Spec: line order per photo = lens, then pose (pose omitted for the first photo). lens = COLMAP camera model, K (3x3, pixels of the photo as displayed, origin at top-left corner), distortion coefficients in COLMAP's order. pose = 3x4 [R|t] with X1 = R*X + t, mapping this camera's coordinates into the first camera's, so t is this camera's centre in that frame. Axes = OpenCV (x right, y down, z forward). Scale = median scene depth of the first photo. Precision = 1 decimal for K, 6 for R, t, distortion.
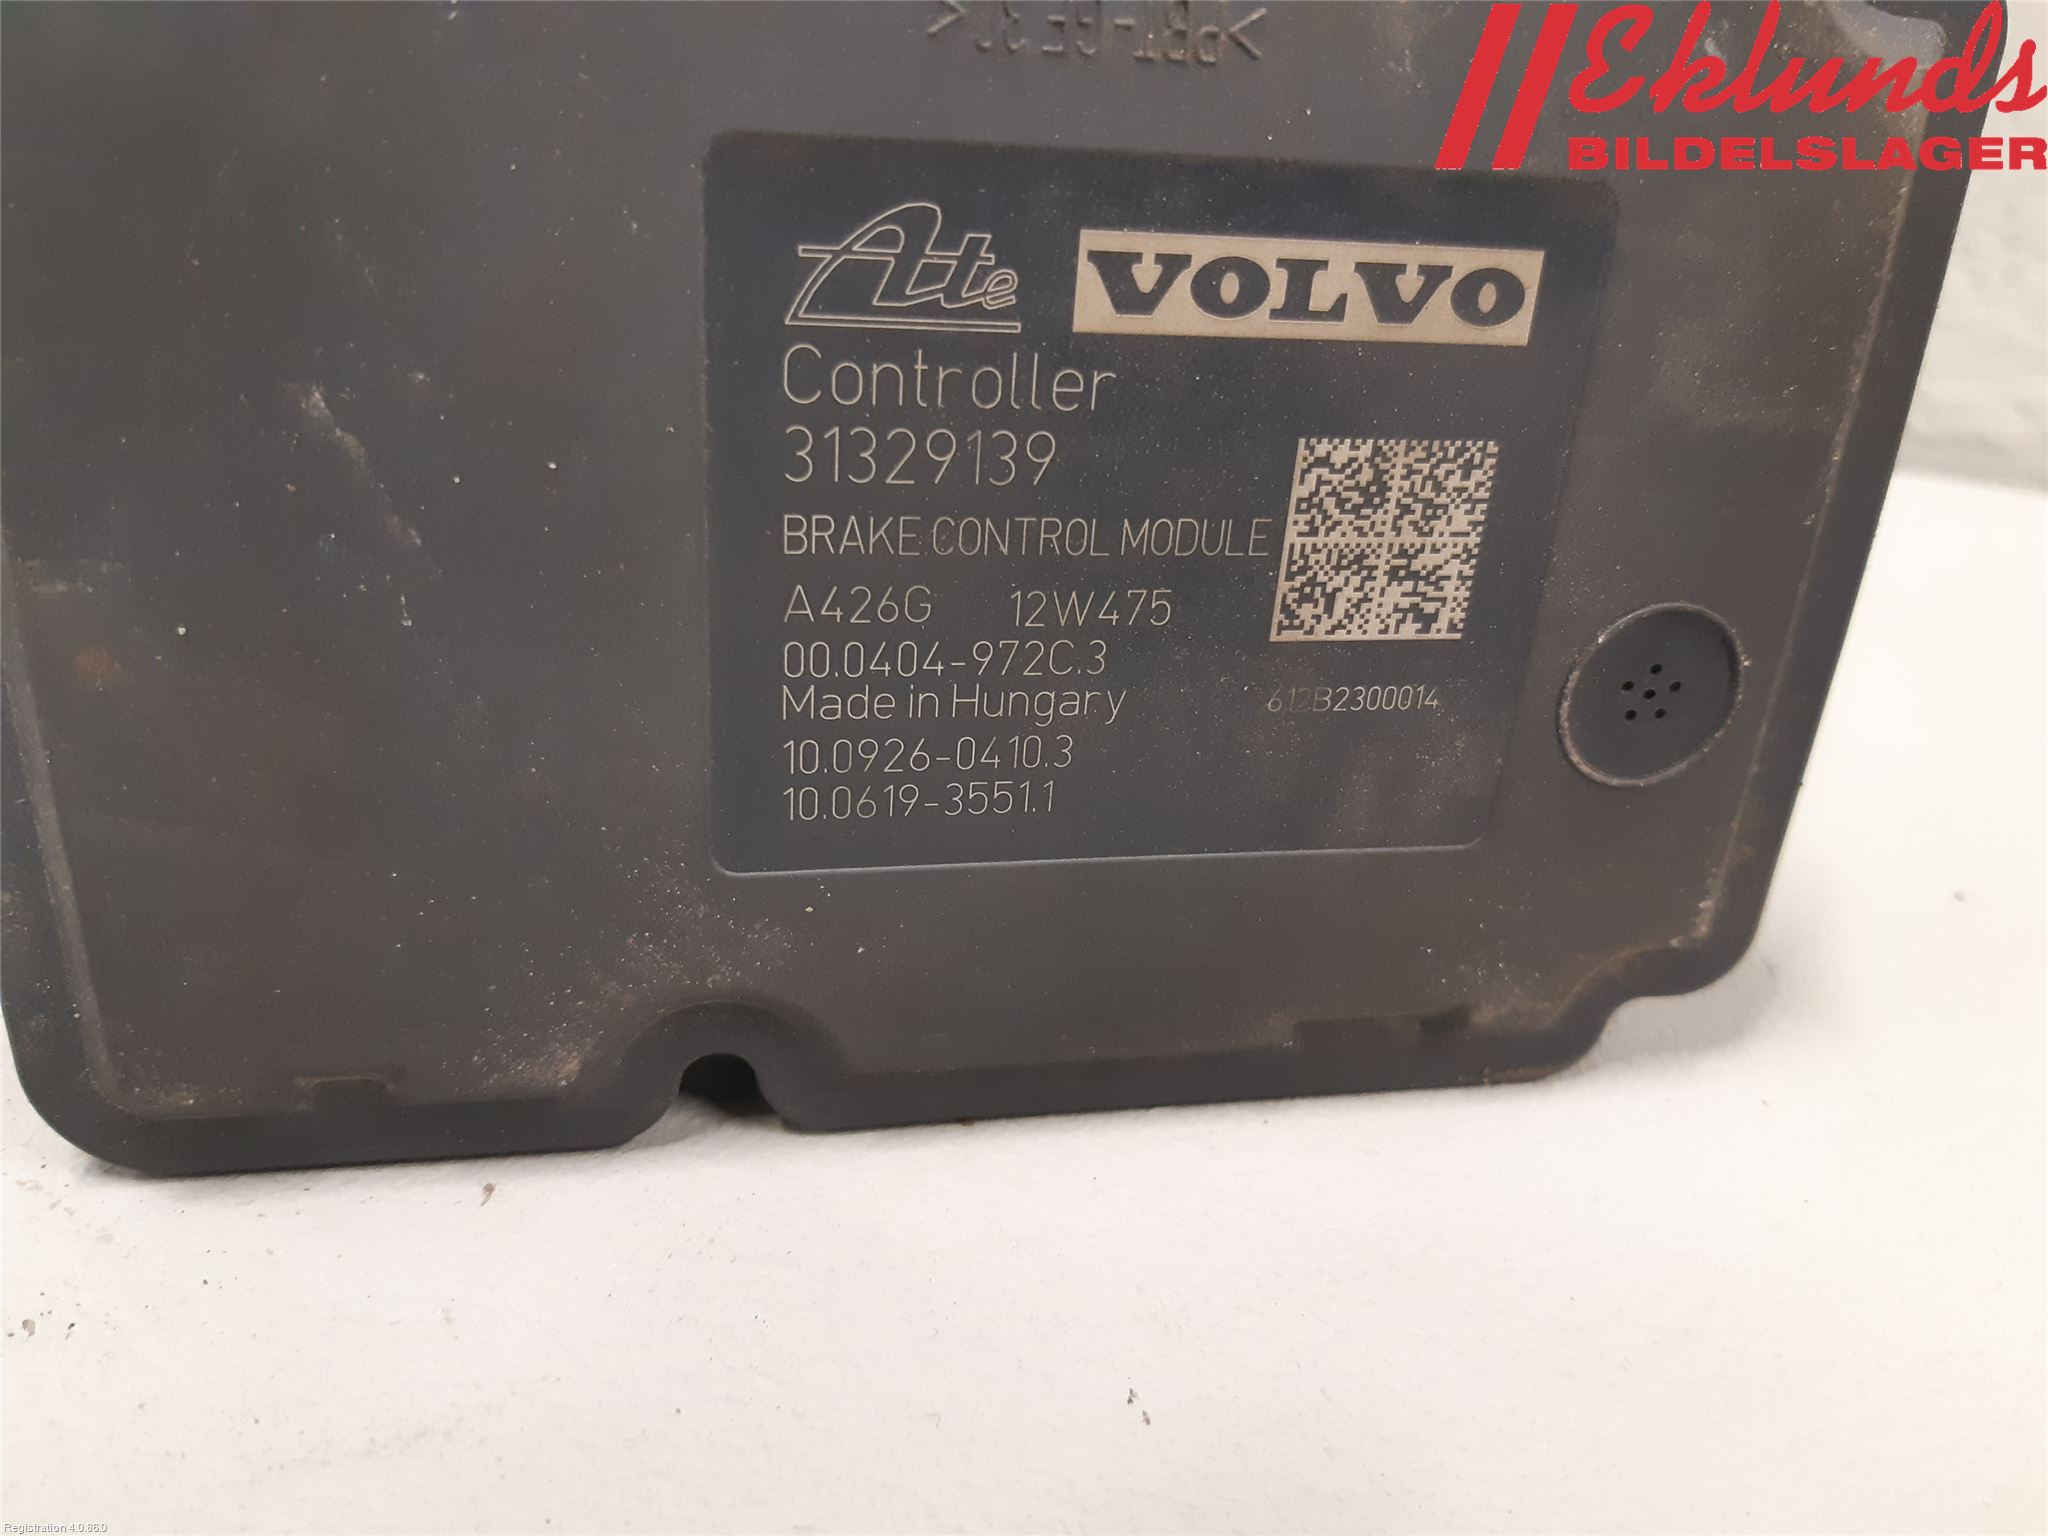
lens RADIAL K [[1776.6, 0, 1024.0], [0, 1776.6, 768.0], [0, 0, 1]] dist [0.001720, -0.168204]
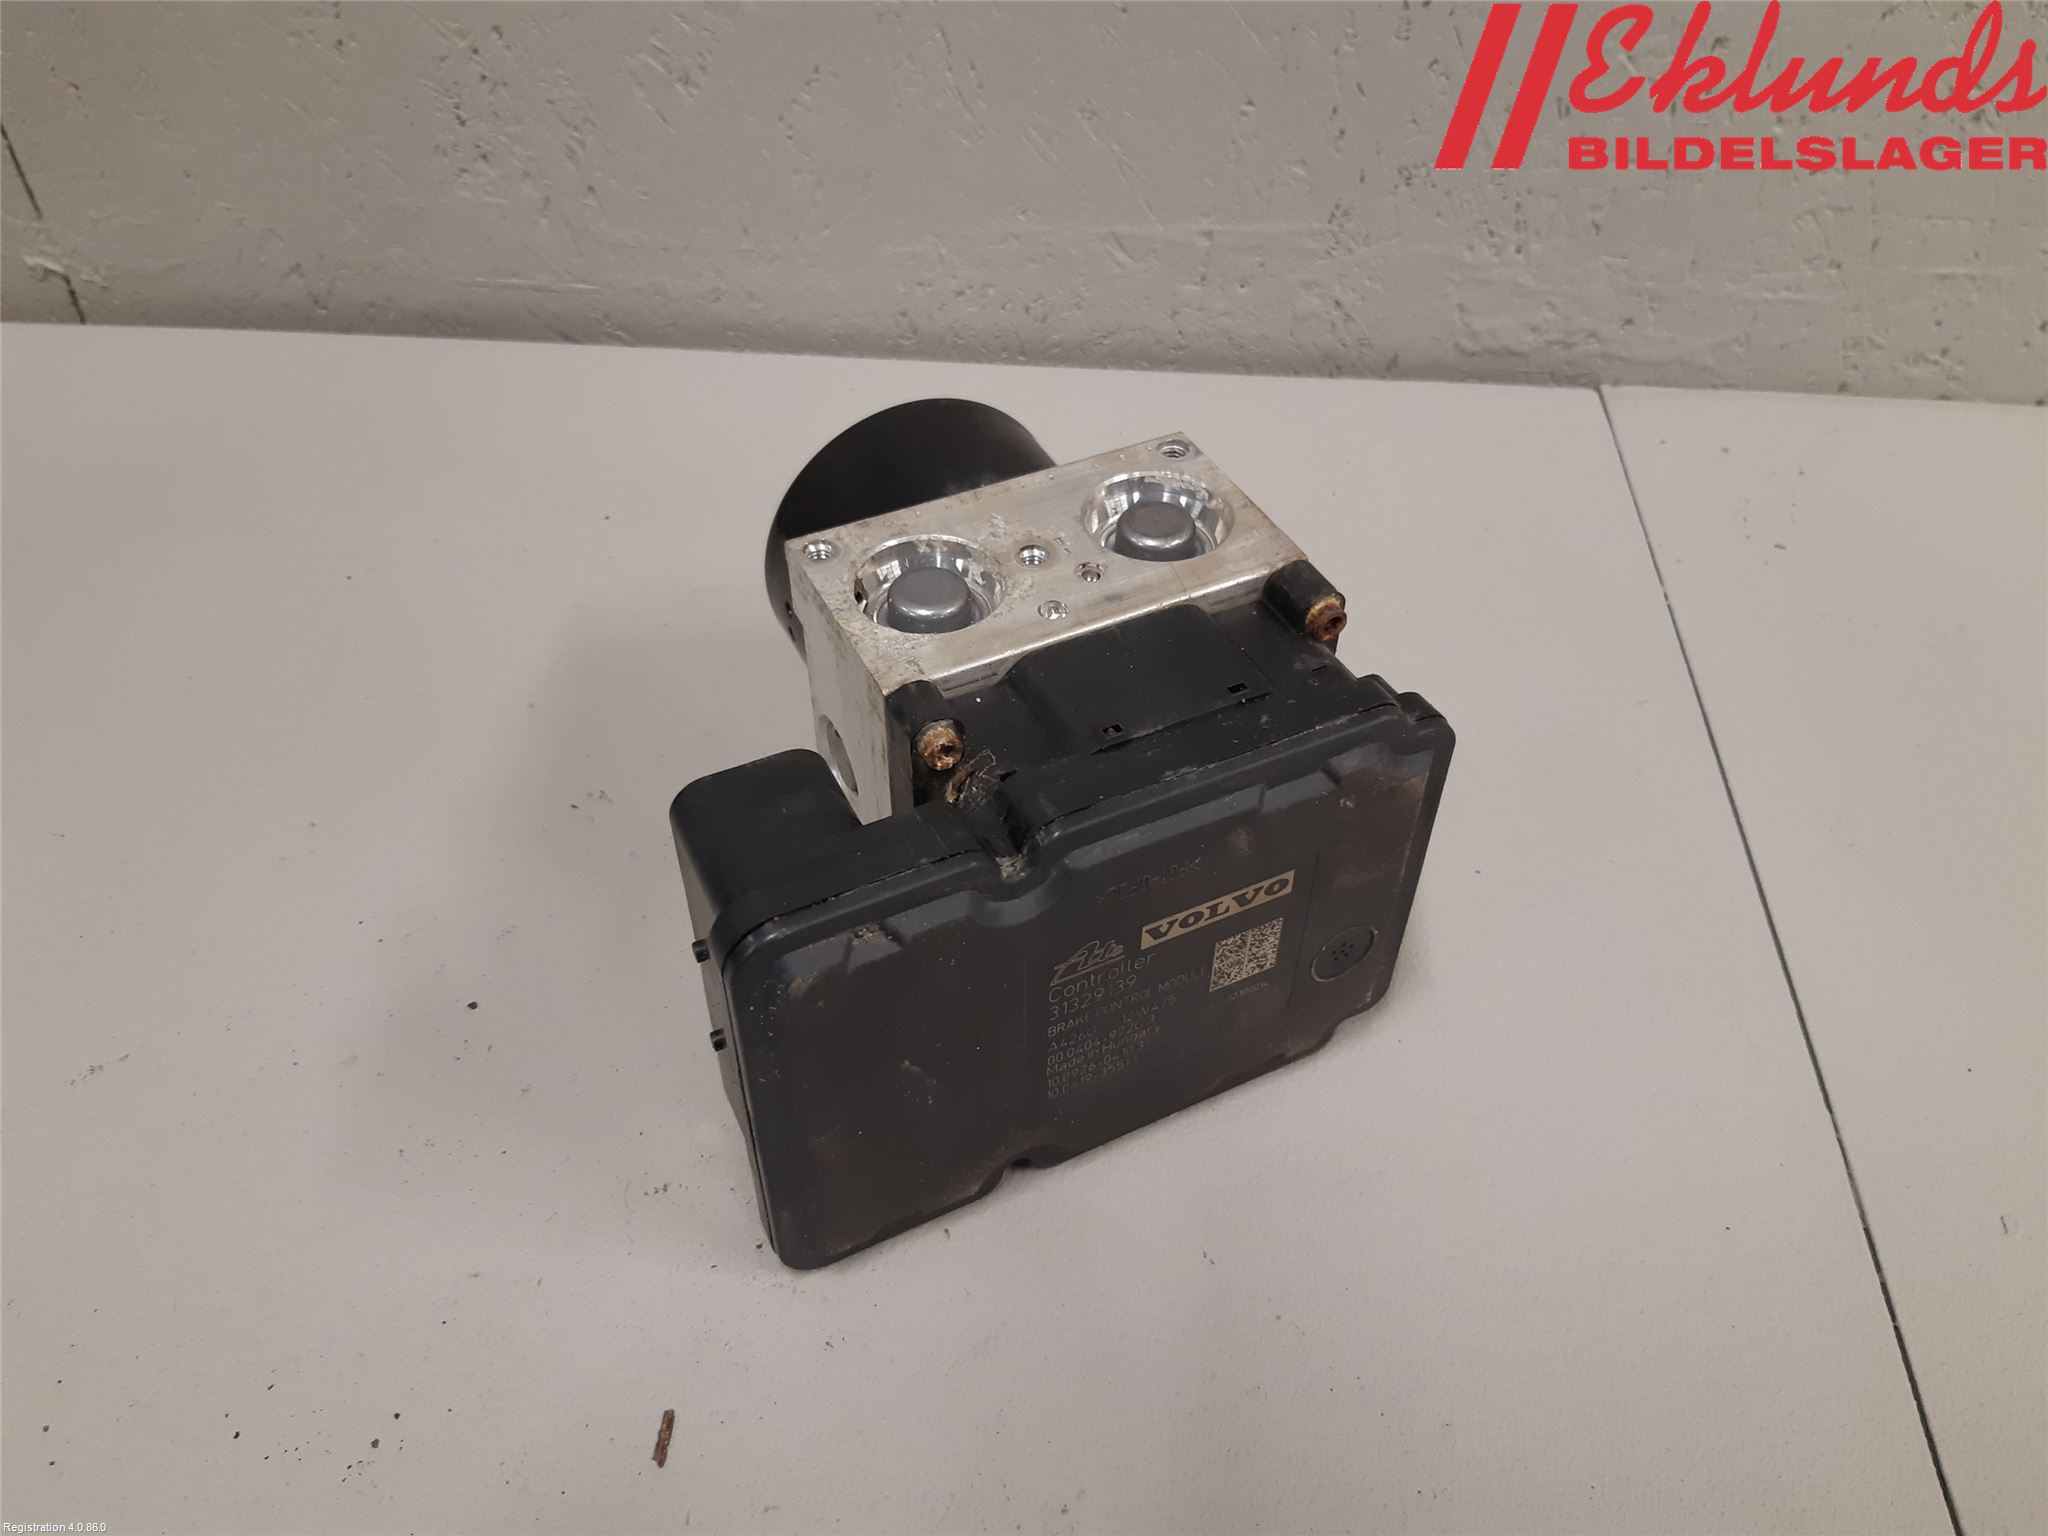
lens RADIAL K [[1625.2, 0, 1024.0], [0, 1625.2, 768.0], [0, 0, 1]] dist [0.006678, -0.118321]
pose [[0.965732, -0.223050, 0.132707, -0.415366], [0.173331, 0.934839, 0.309891, -1.304825], [-0.193181, -0.276269, 0.941465, -1.264714]]
